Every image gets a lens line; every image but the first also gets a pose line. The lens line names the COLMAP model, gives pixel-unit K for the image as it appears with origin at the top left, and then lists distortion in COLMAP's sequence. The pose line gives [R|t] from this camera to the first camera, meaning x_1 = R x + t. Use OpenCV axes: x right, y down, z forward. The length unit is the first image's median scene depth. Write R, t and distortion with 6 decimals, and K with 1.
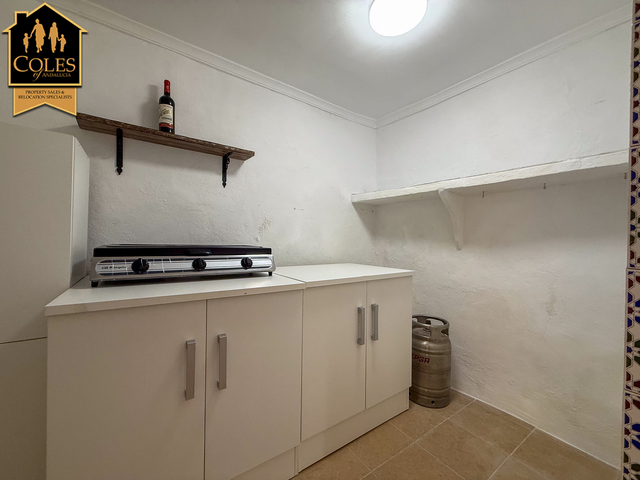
lens RADIAL K [[256.0, 0, 320.3], [0, 256.0, 240.8], [0, 0, 1]] dist [-0.003192, 0.001031]
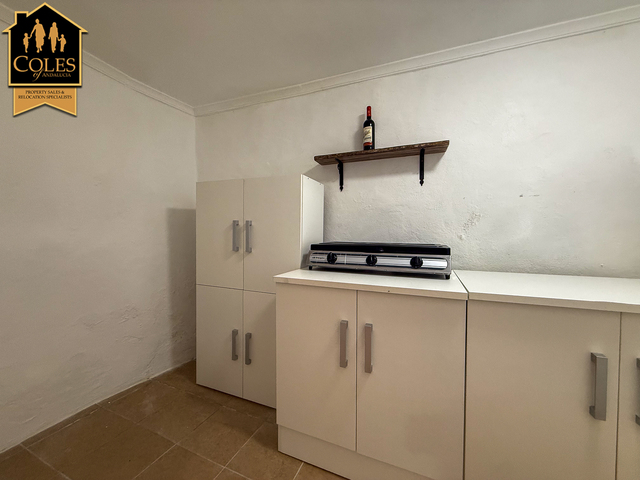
lens RADIAL K [[256.0, 0, 323.0], [0, 256.0, 241.0], [0, 0, 1]] dist [-0.003192, 0.001031]
pose [[0.532383, 0.005973, -0.846483, 0.312506], [0.000648, 0.999972, 0.007463, -0.001646], [0.846504, -0.004521, 0.532364, 0.172767]]
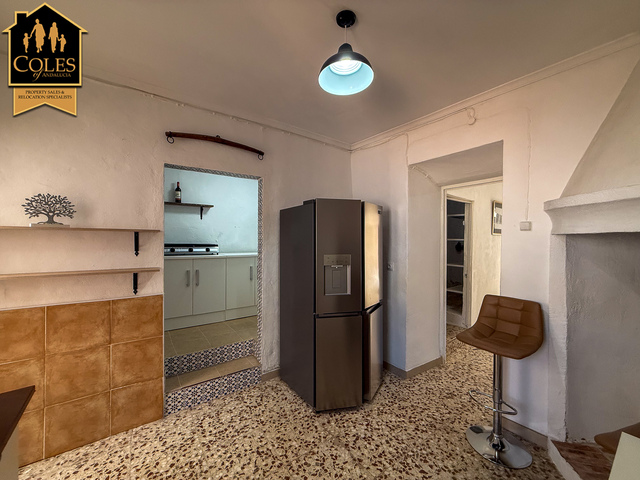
lens RADIAL K [[256.0, 0, 319.3], [0, 256.0, 240.6], [0, 0, 1]] dist [-0.003192, 0.001031]
pose [[0.999806, -0.007446, 0.018261, 0.822739], [0.007442, 0.999972, 0.000297, -0.006481], [-0.018262, -0.000162, 0.999833, -1.702370]]
